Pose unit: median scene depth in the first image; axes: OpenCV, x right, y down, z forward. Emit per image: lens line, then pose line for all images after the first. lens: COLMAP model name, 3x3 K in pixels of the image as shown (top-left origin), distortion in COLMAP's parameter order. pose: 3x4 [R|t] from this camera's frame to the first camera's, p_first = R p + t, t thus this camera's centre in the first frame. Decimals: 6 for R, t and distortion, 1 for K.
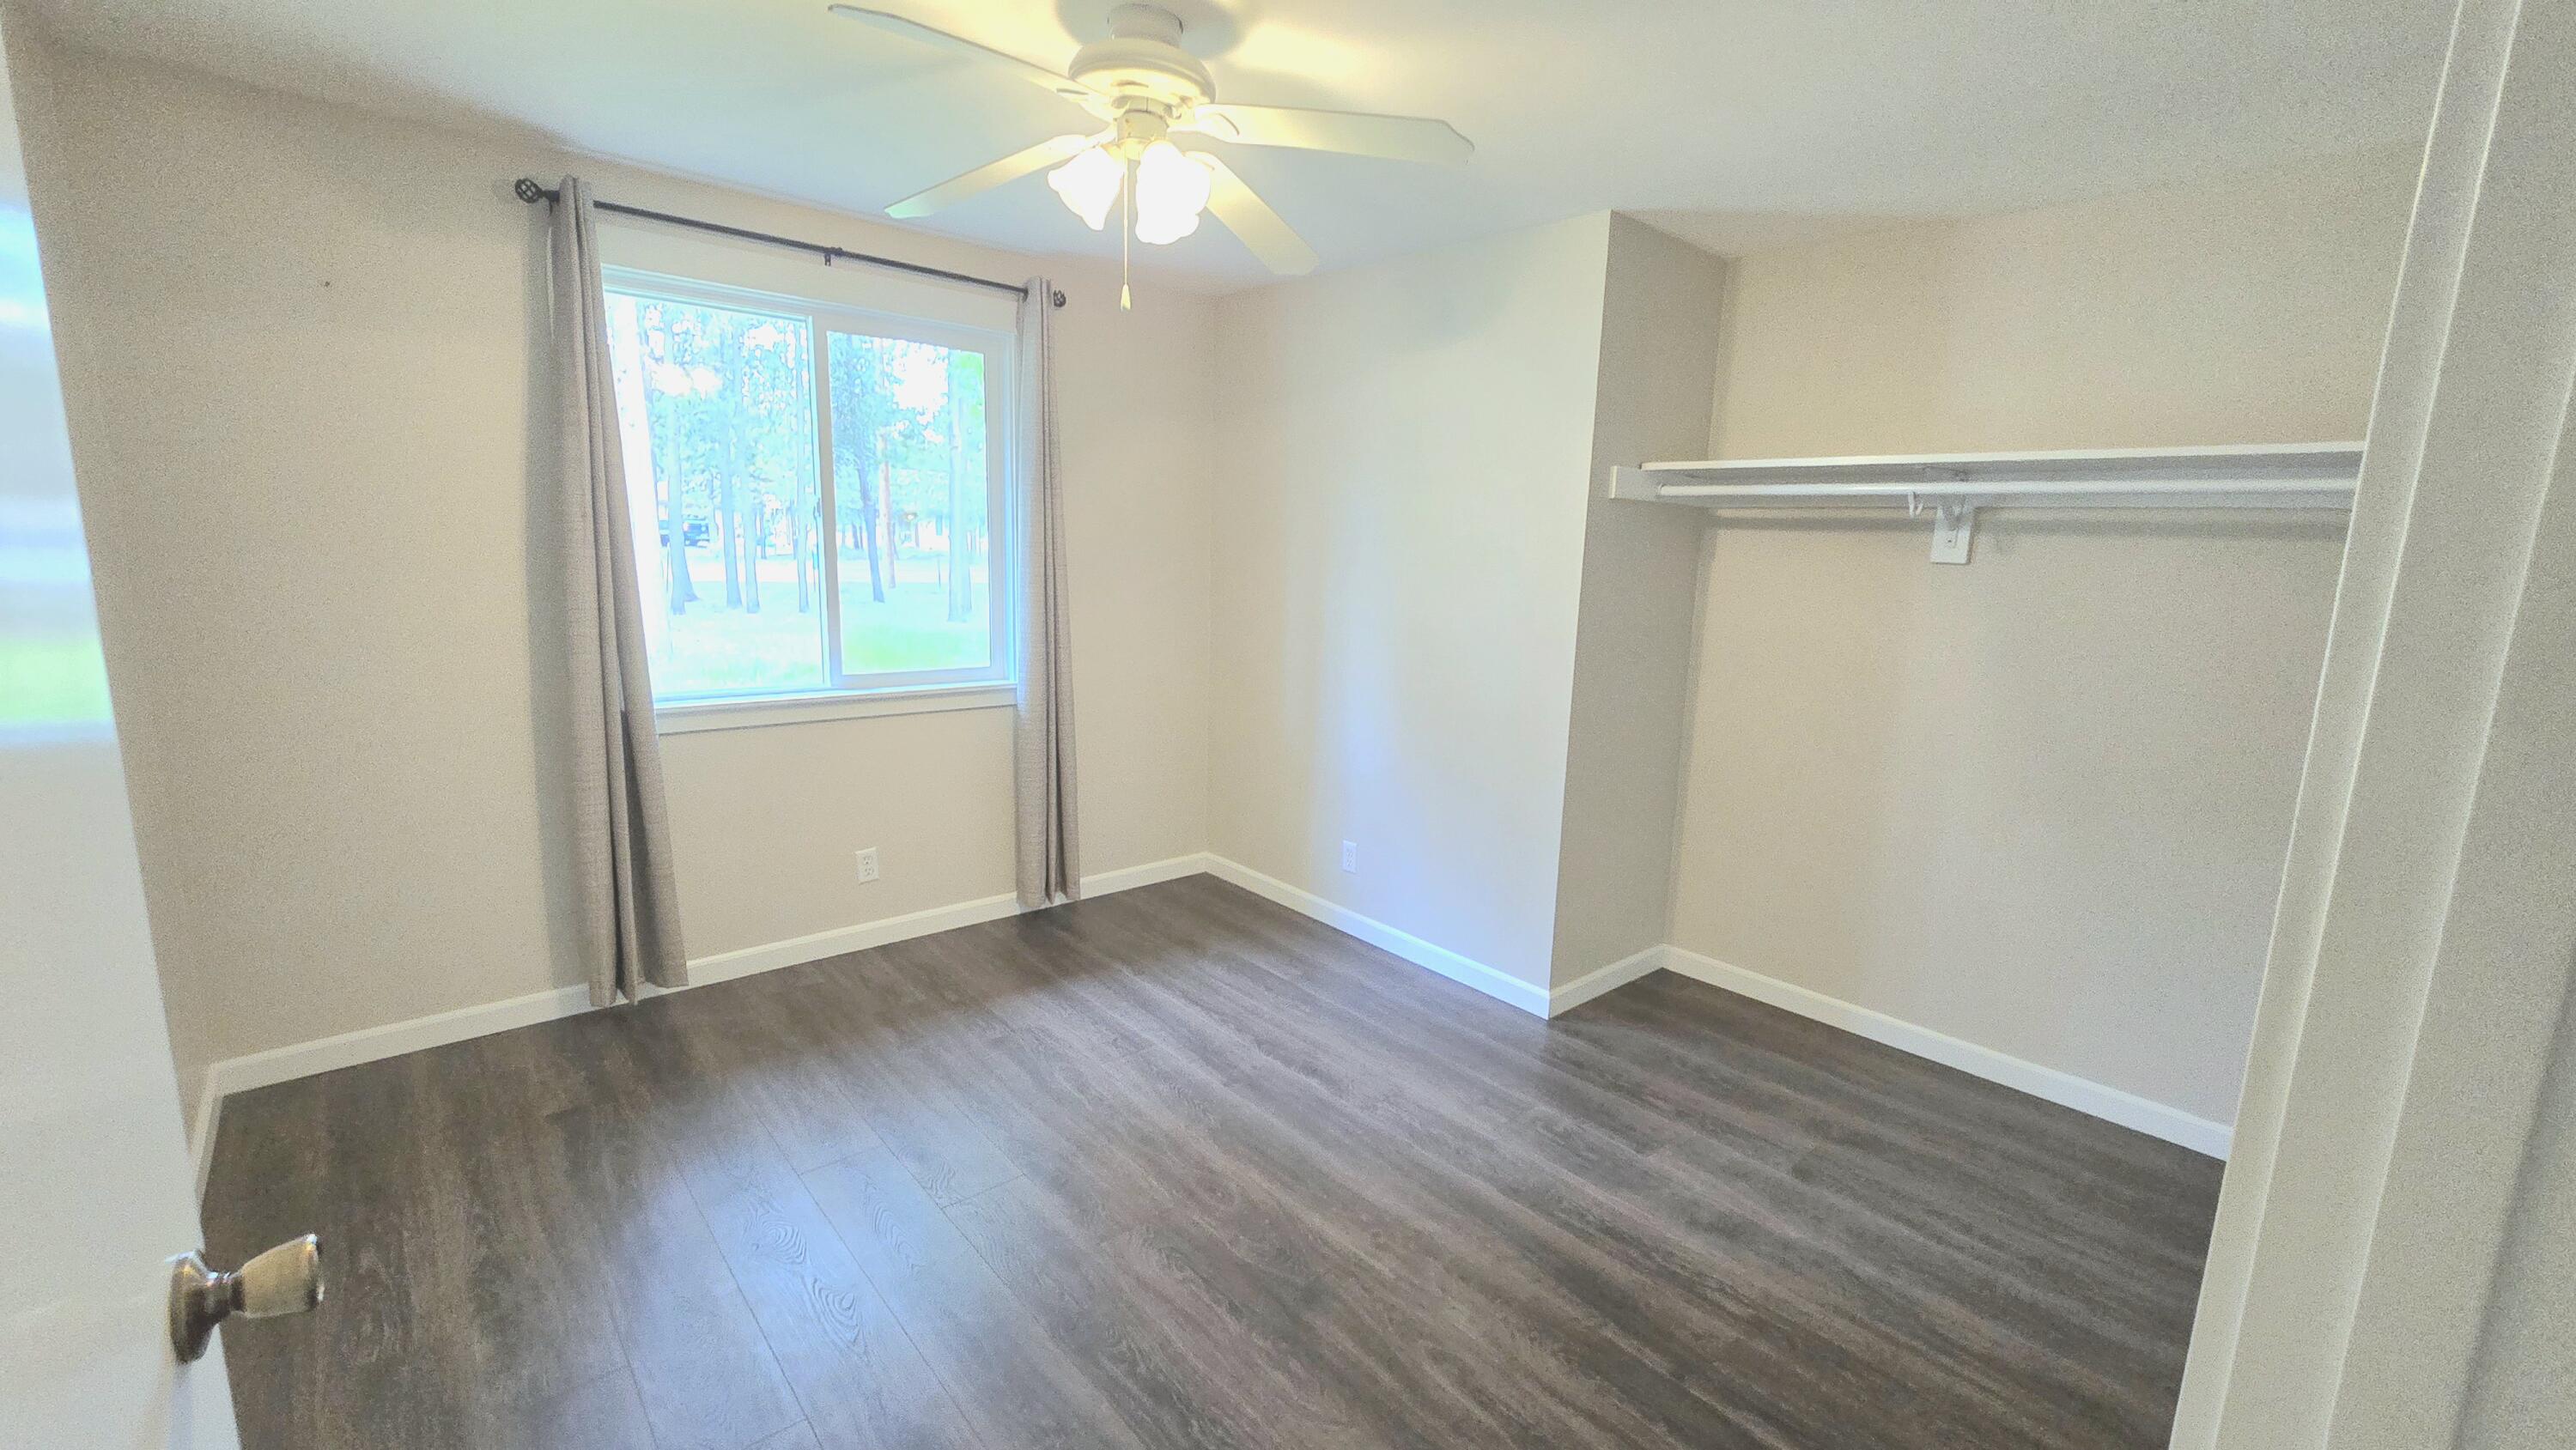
lens RADIAL K [[1058.2, 0, 1301.3], [0, 1058.2, 728.0], [0, 0, 1]] dist [-0.004842, -0.000267]
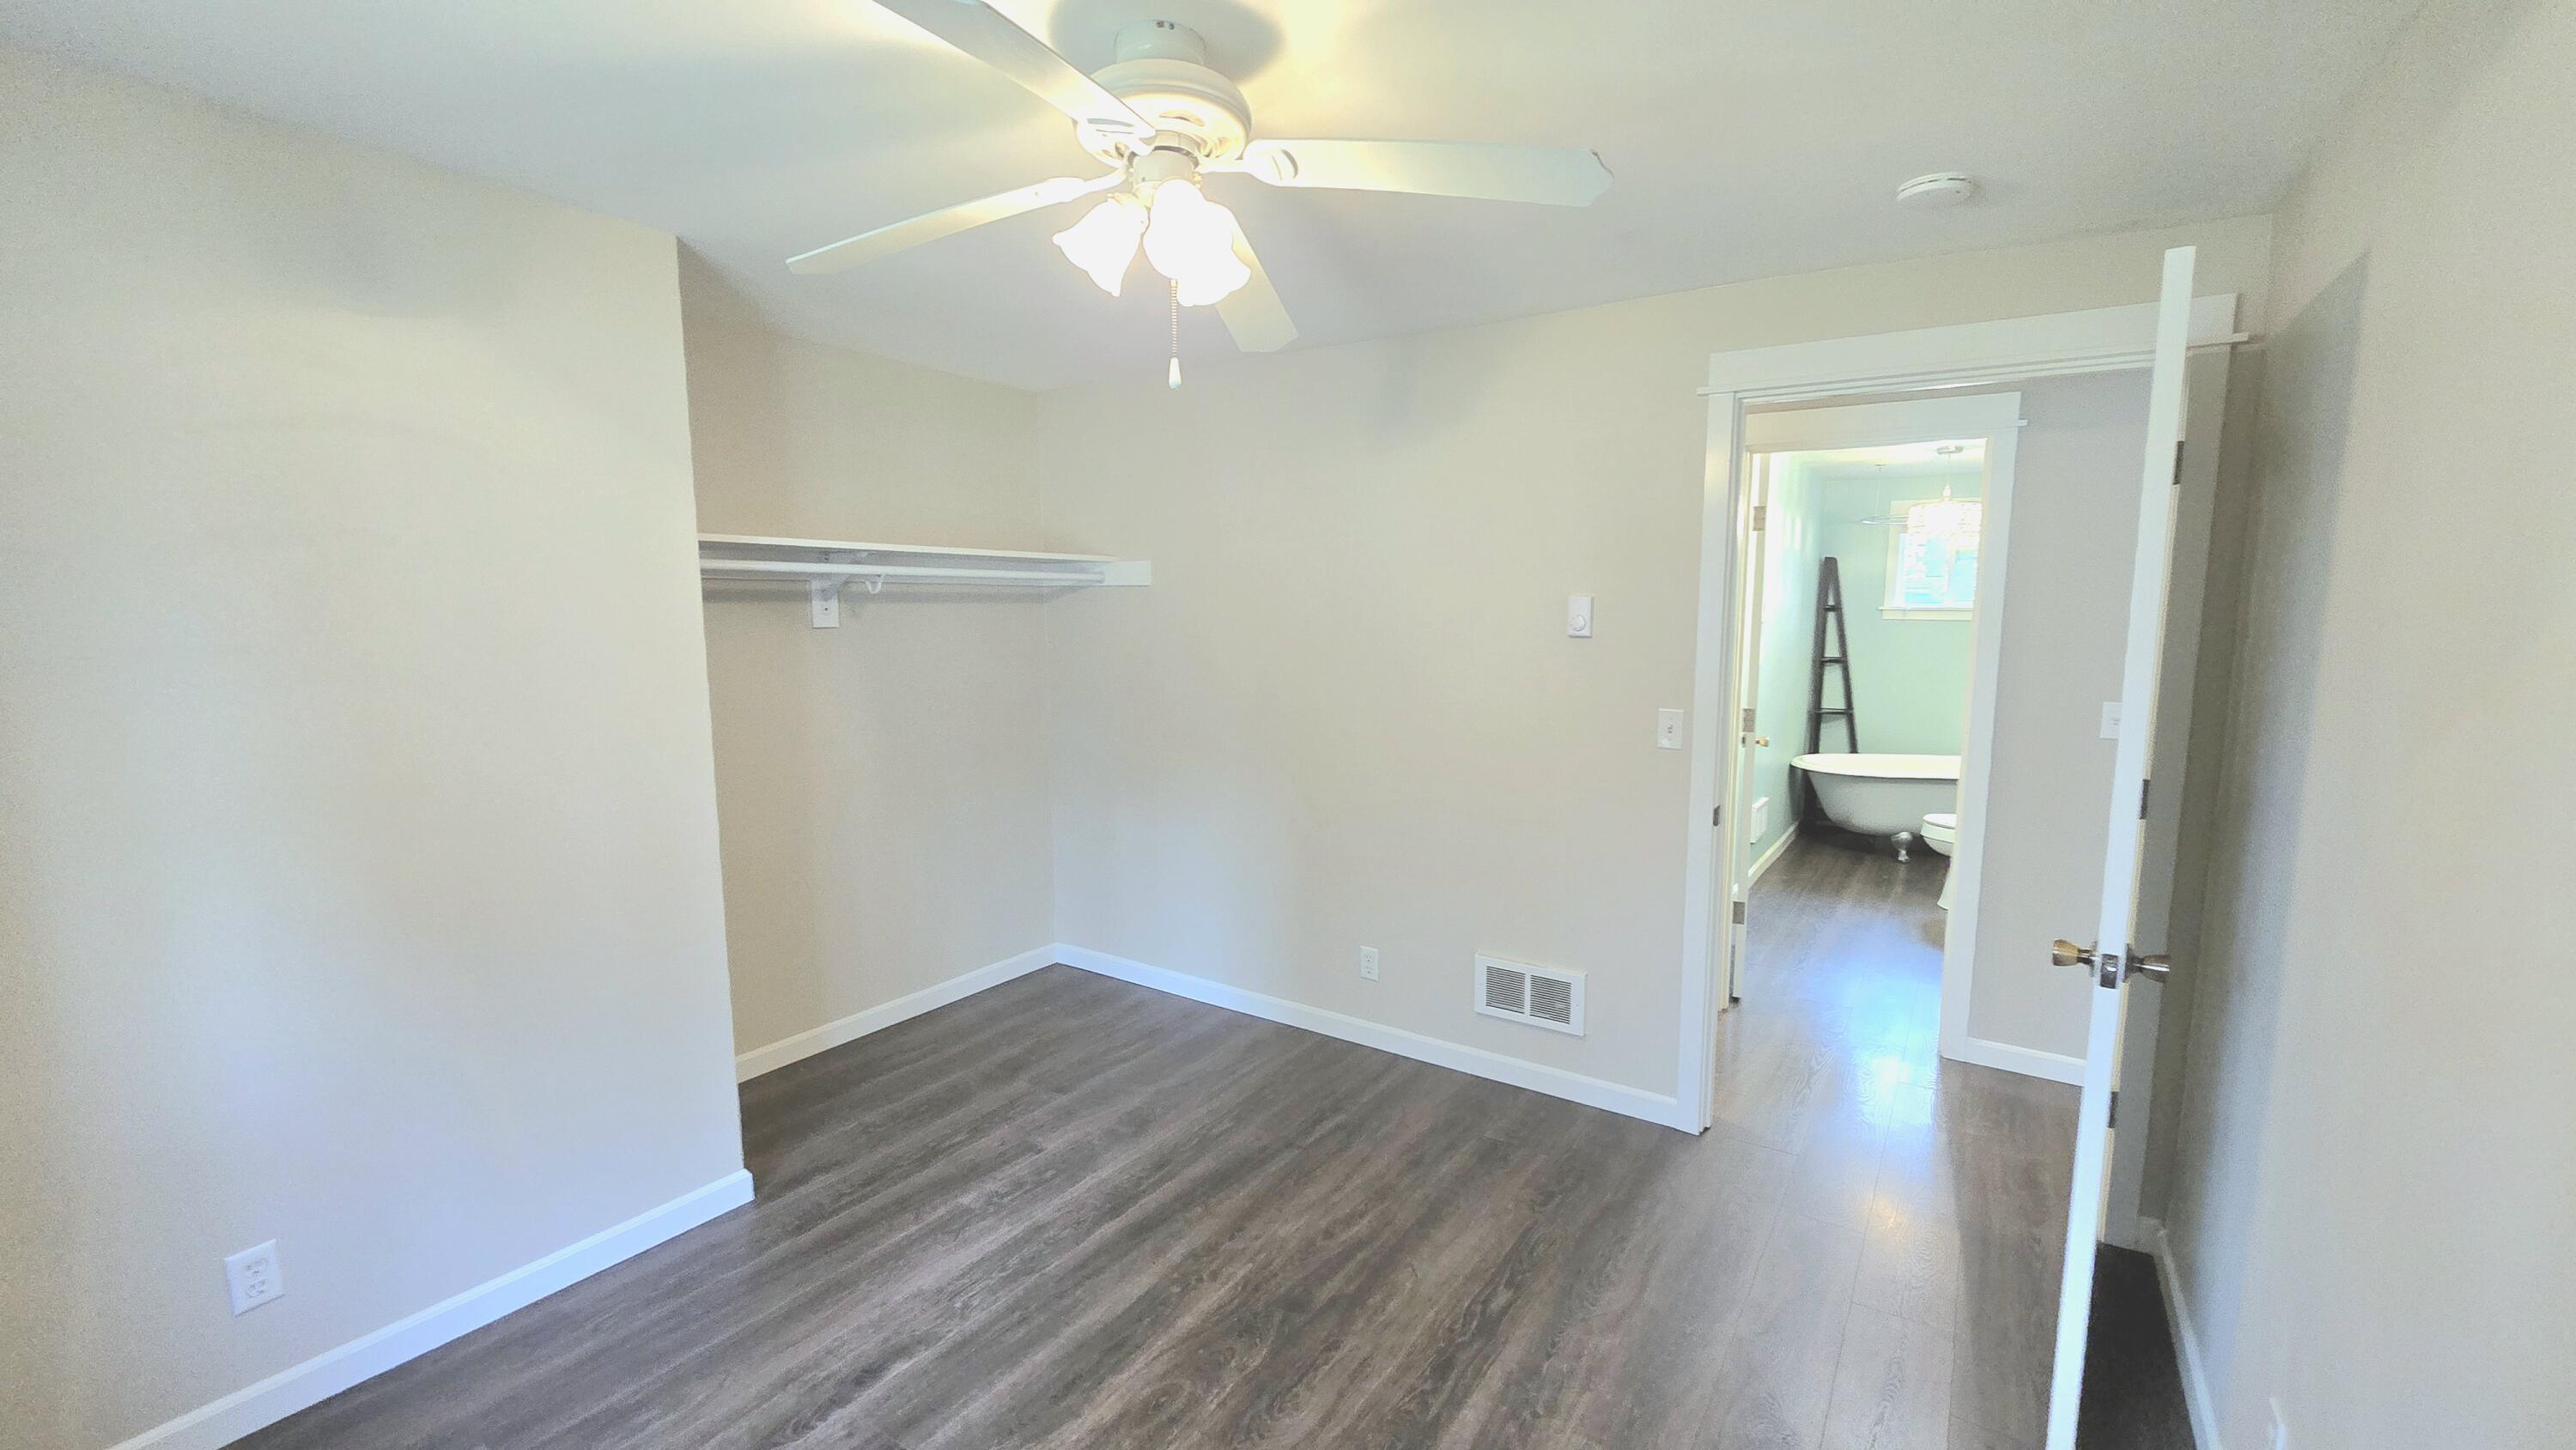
lens RADIAL K [[1049.5, 0, 1312.3], [0, 1049.5, 727.1], [0, 0, 1]] dist [-0.000637, -0.000076]
pose [[-0.259884, -0.153708, 0.953328, -0.758494], [0.152233, 0.968383, 0.197635, -0.222773], [-0.953565, 0.196490, -0.228268, 0.865405]]
